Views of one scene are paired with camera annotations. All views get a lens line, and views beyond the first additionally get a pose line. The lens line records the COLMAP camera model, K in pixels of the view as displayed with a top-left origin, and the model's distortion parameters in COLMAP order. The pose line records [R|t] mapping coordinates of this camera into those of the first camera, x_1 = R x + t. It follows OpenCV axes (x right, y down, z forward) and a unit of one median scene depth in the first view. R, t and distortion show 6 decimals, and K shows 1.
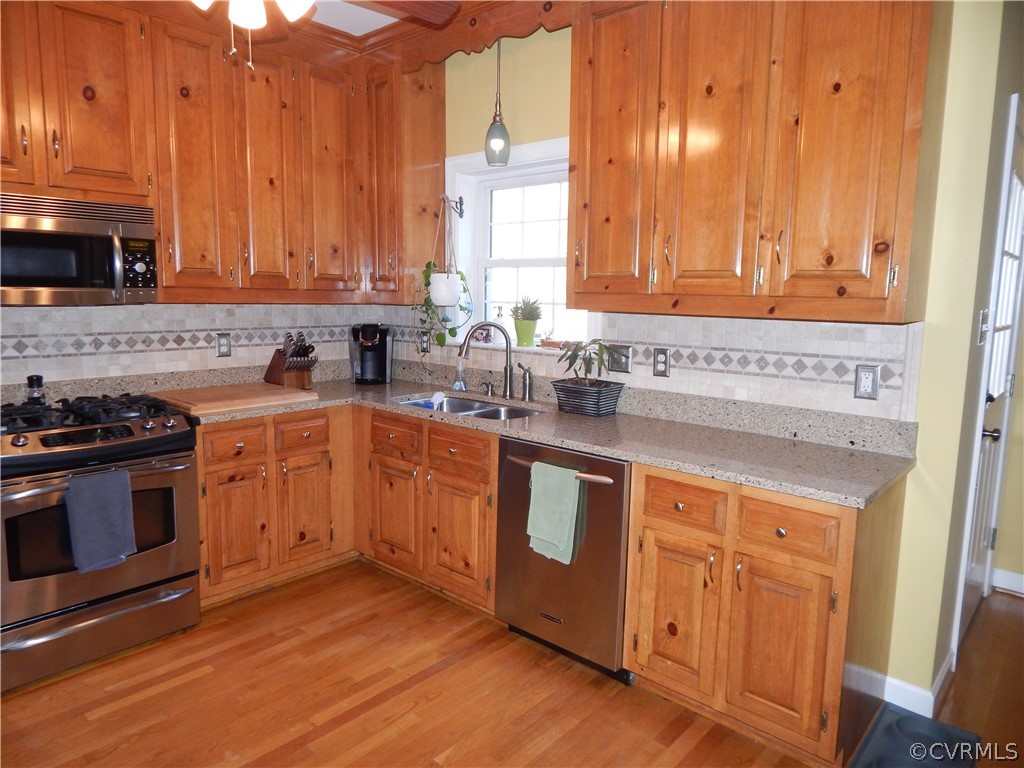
lens RADIAL K [[677.0, 0, 511.0], [0, 677.0, 380.6], [0, 0, 1]] dist [-0.003218, -0.001900]
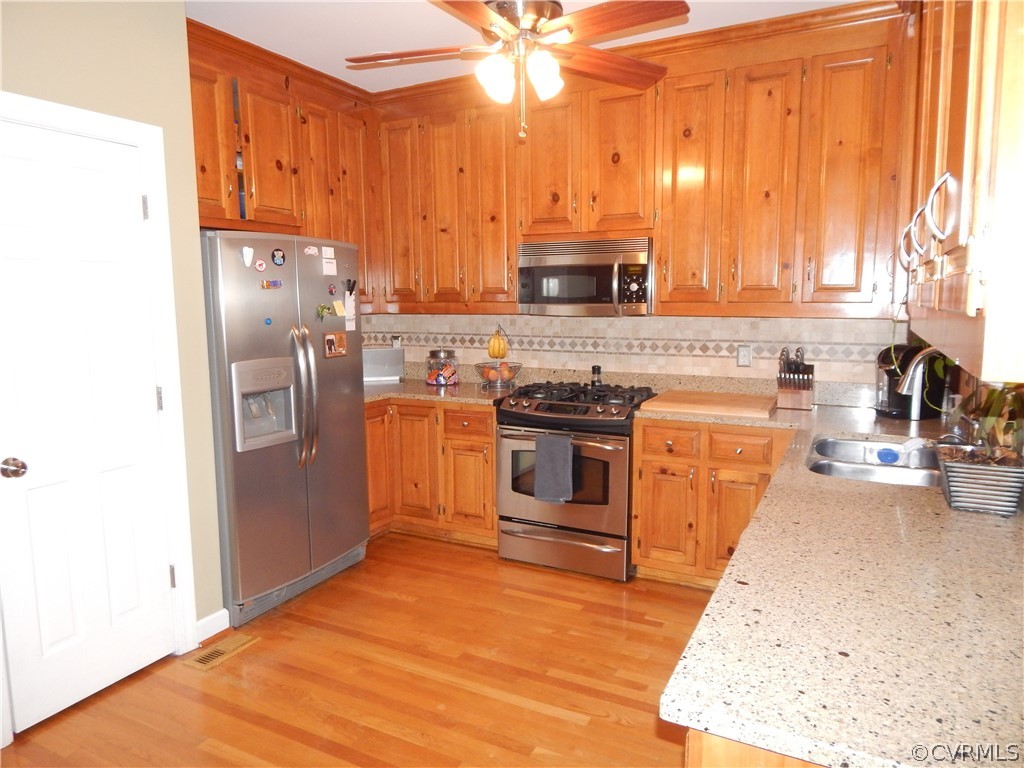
lens RADIAL K [[677.0, 0, 511.1], [0, 677.0, 384.7], [0, 0, 1]] dist [-0.003218, -0.001900]
pose [[0.242592, 0.104915, -0.964439, 0.565757], [-0.119220, 0.989824, 0.077688, -0.051843], [0.962775, 0.096134, 0.252631, 0.431999]]
